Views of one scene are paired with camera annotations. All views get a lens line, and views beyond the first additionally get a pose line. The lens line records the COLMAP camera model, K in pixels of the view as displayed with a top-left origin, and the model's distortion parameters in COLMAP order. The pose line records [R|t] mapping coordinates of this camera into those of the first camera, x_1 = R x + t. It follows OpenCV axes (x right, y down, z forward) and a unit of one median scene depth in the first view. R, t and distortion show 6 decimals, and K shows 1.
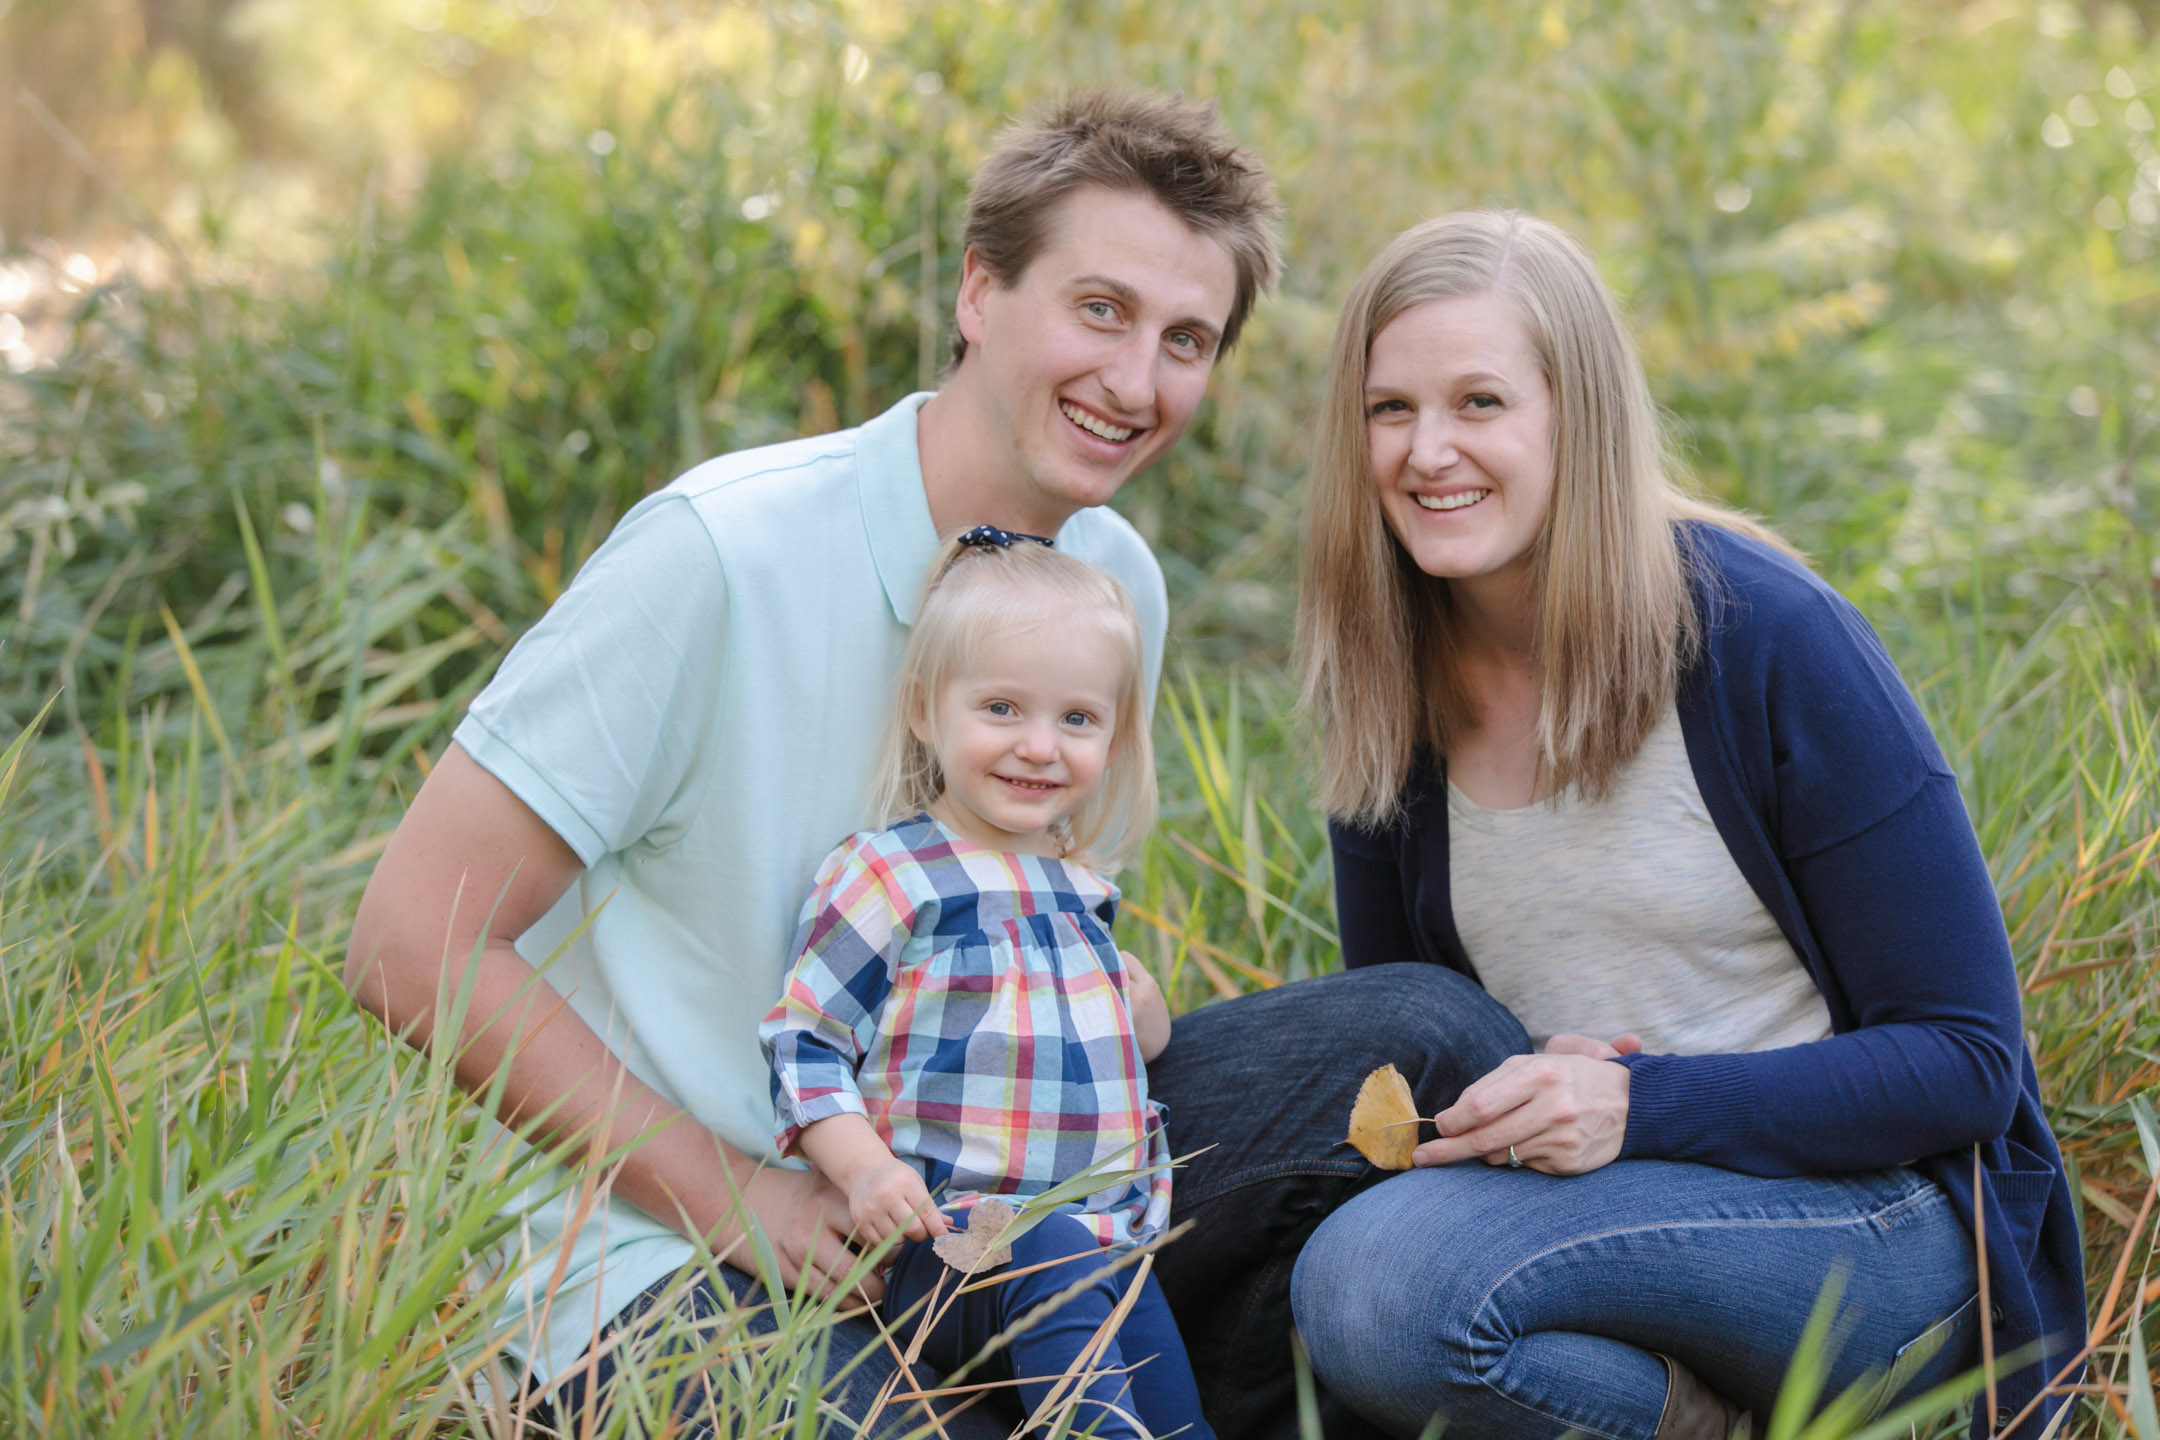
lens RADIAL K [[6726.6, 0, 1078.5], [0, 6726.6, 723.5], [0, 0, 1]] dist [1.121255, 0.000000]
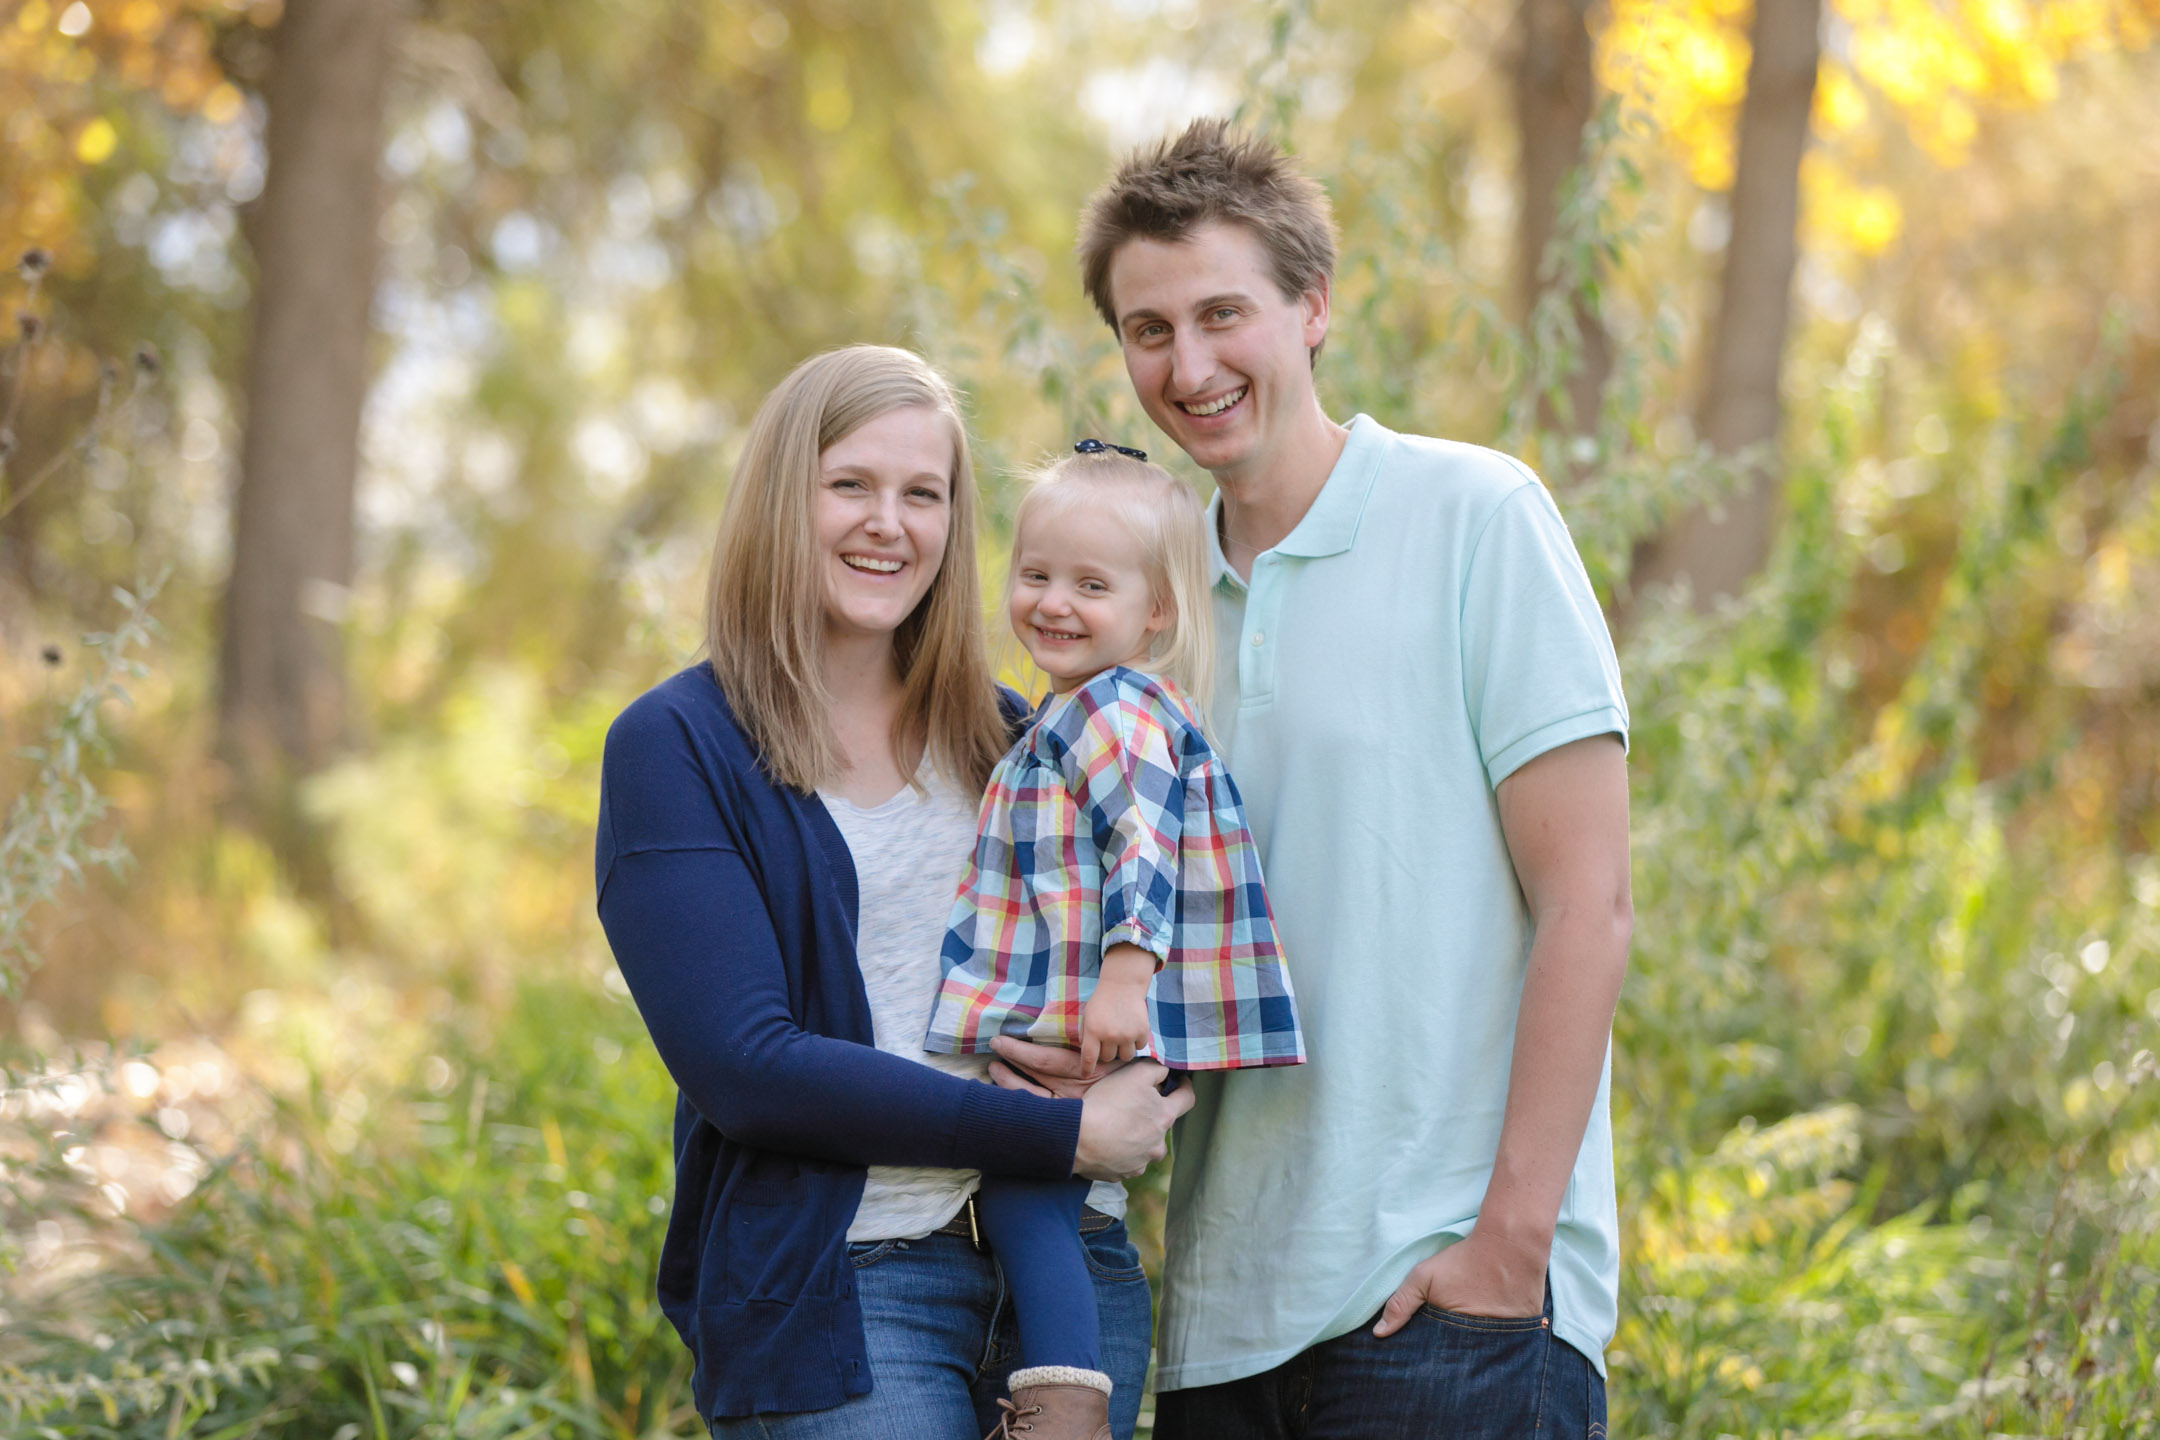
lens RADIAL K [[8706.3, 0, 1080.3], [0, 8706.3, 719.8], [0, 0, 1]] dist [0.037785, 0.000000]
pose [[0.999541, 0.010673, -0.028346, 0.031695], [-0.013475, 0.994838, -0.100579, 0.004194], [0.027126, 0.100915, 0.994525, -0.389906]]
